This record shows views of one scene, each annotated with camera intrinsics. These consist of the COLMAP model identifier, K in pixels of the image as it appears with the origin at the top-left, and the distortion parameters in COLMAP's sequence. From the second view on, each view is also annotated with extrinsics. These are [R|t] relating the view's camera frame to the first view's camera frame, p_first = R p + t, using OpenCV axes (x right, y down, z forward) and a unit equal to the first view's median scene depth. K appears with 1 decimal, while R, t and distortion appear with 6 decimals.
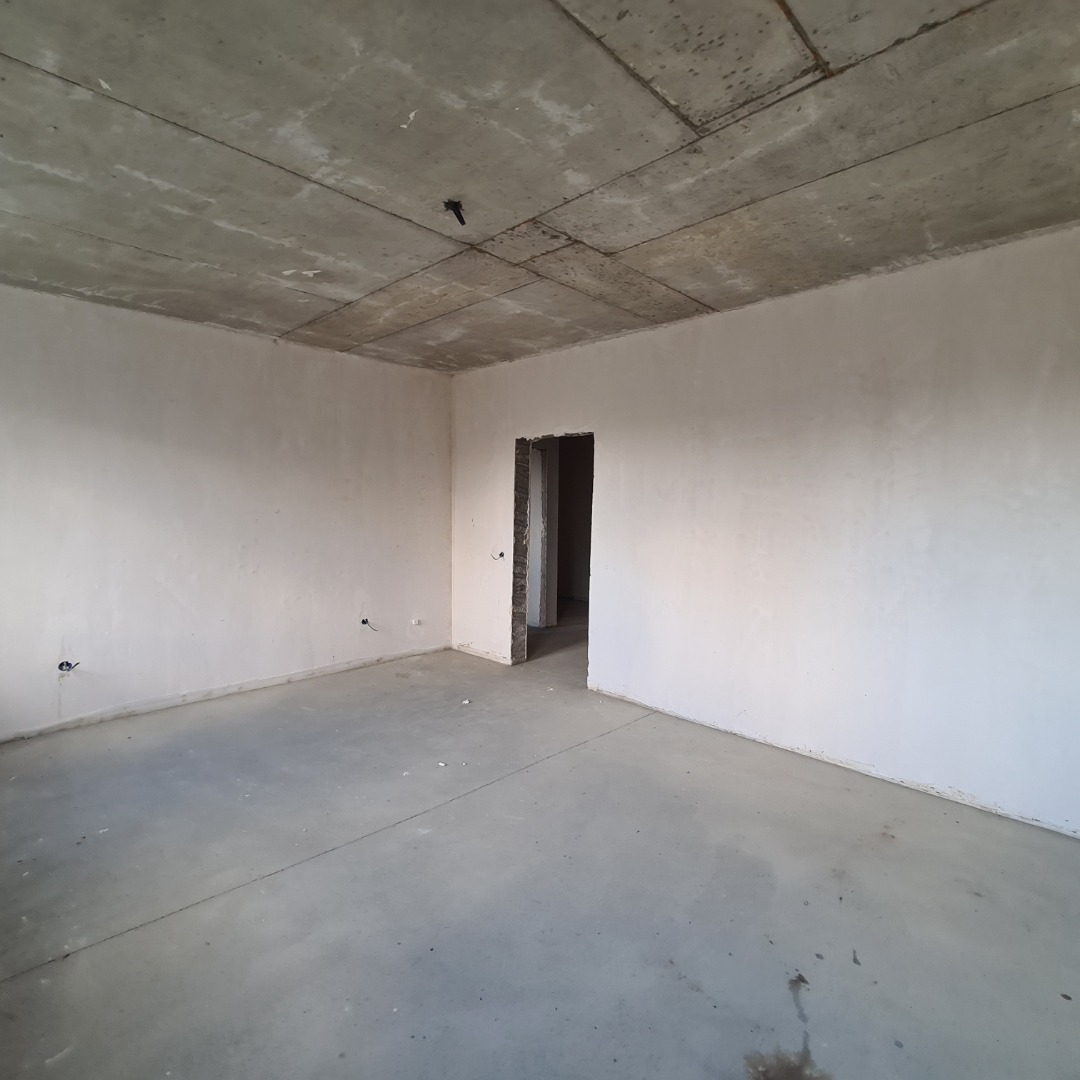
lens RADIAL K [[586.0, 0, 528.1], [0, 586.0, 533.7], [0, 0, 1]] dist [0.001594, -0.000276]
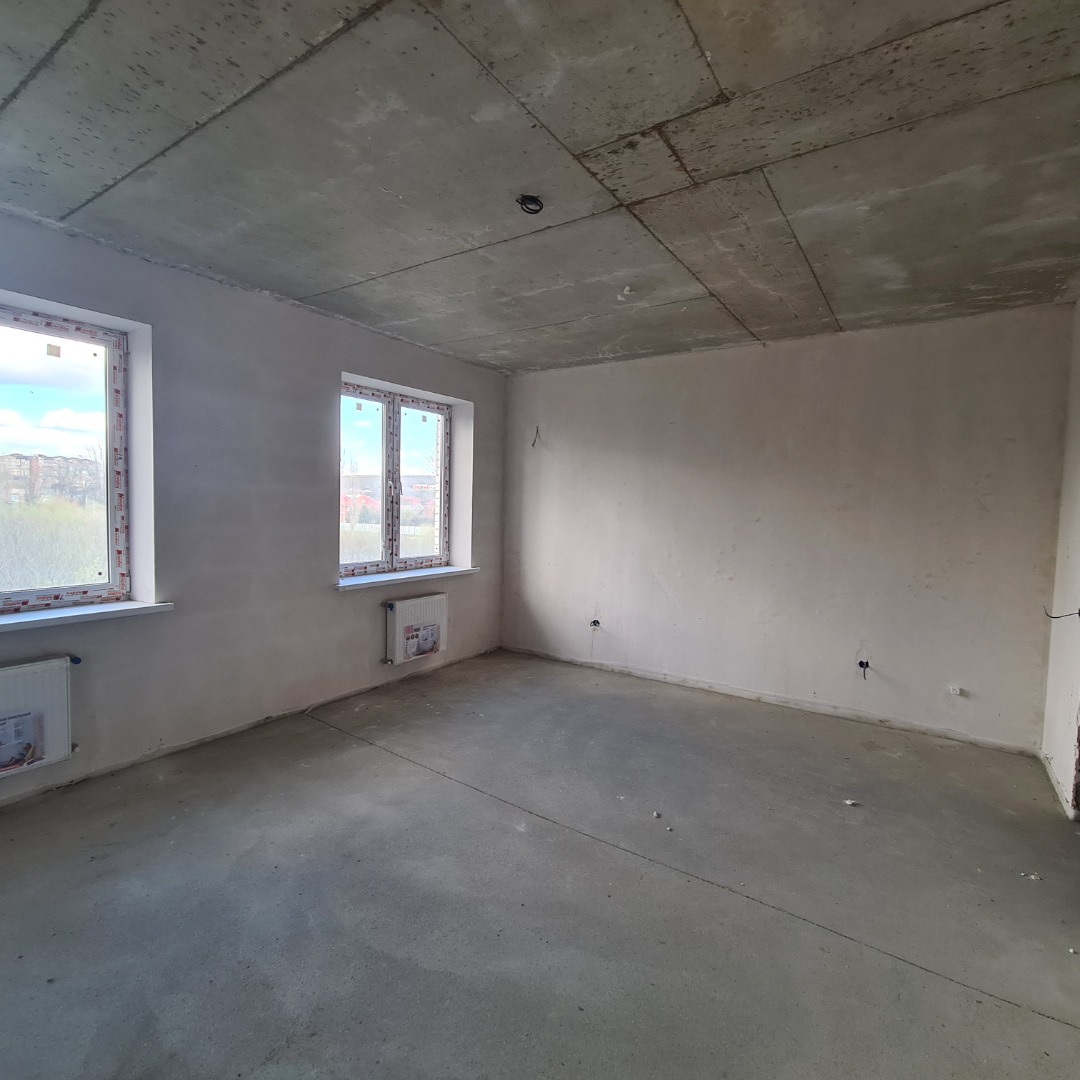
lens RADIAL K [[586.0, 0, 528.1], [0, 586.0, 533.7], [0, 0, 1]] dist [0.001594, -0.000276]
pose [[0.180516, 0.044175, -0.982580, 0.618174], [-0.075130, 0.996692, 0.031007, -0.023604], [0.980698, 0.068224, 0.183238, 0.615925]]
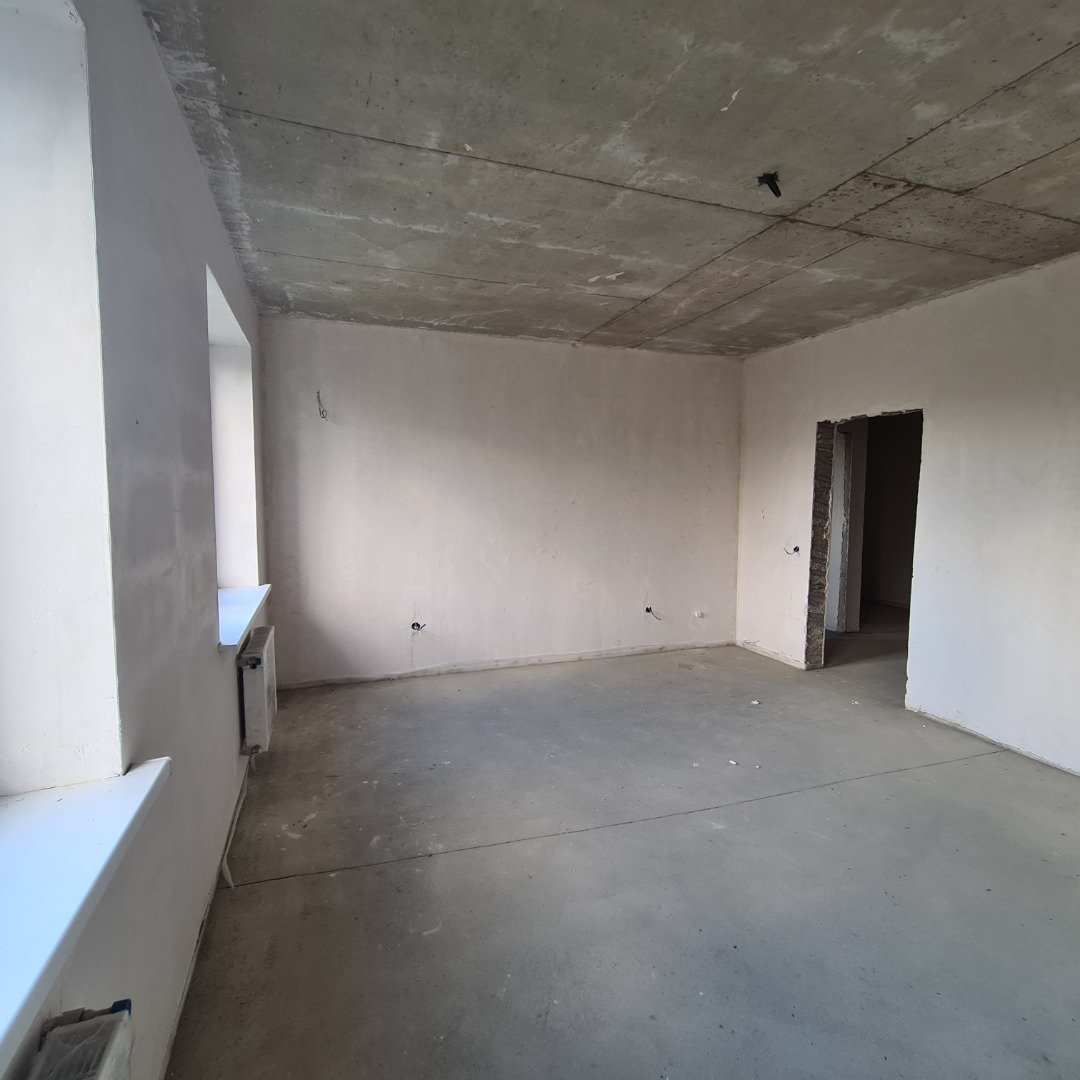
lens RADIAL K [[586.0, 0, 528.1], [0, 586.0, 533.7], [0, 0, 1]] dist [0.001594, -0.000276]
pose [[0.899306, 0.023059, -0.436711, -0.036001], [-0.016360, 0.999684, 0.019096, 0.001139], [0.437014, -0.010028, 0.899399, -0.018813]]
